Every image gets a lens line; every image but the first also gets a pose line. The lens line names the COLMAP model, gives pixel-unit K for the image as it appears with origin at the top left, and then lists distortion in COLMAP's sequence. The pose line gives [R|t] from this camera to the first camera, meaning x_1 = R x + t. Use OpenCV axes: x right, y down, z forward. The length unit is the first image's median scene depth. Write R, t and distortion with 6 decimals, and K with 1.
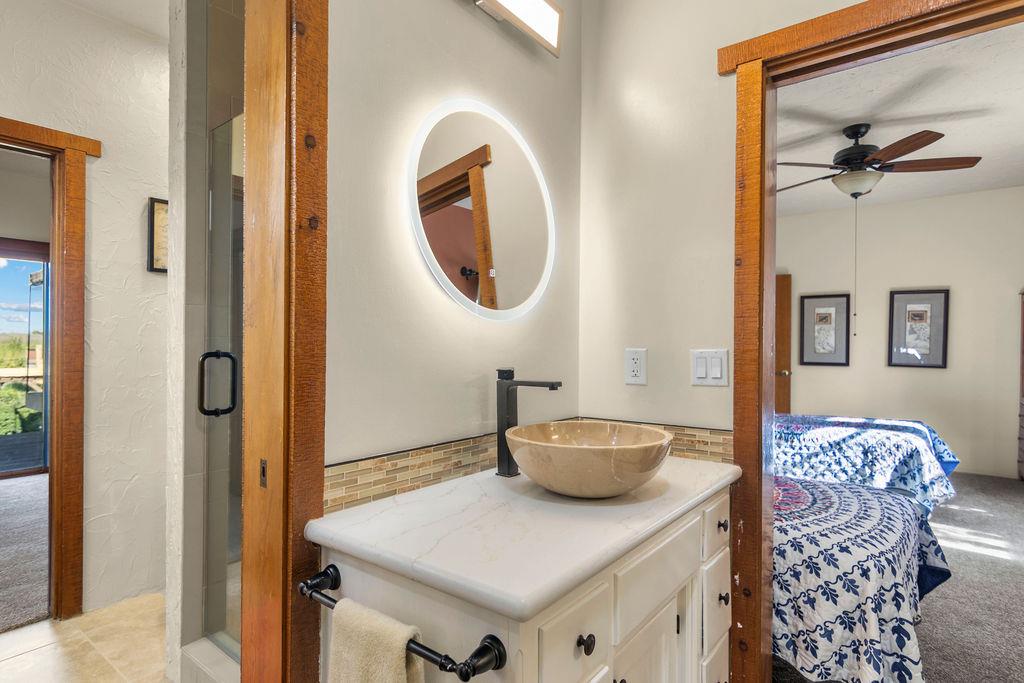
lens RADIAL K [[536.3, 0, 514.1], [0, 536.3, 345.7], [0, 0, 1]] dist [-0.001010, -0.000084]
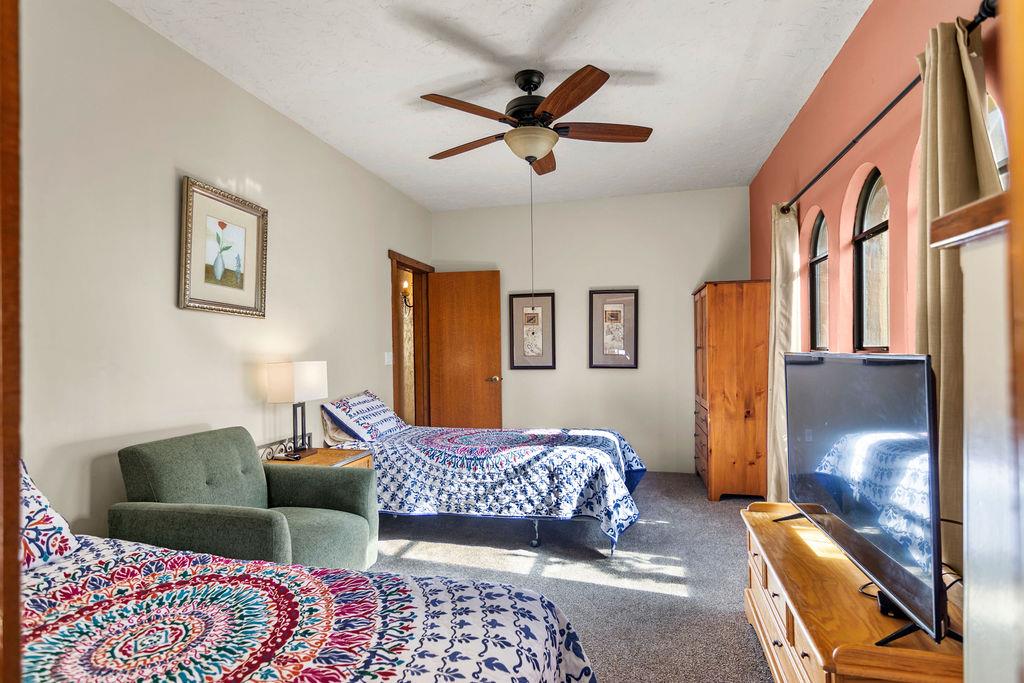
lens RADIAL K [[536.3, 0, 514.1], [0, 536.3, 345.7], [0, 0, 1]] dist [-0.001010, -0.000084]
pose [[0.909716, -0.015854, 0.414929, 0.254093], [0.020308, 0.999774, -0.006323, 0.001748], [-0.414735, 0.014178, 0.909832, 0.258531]]
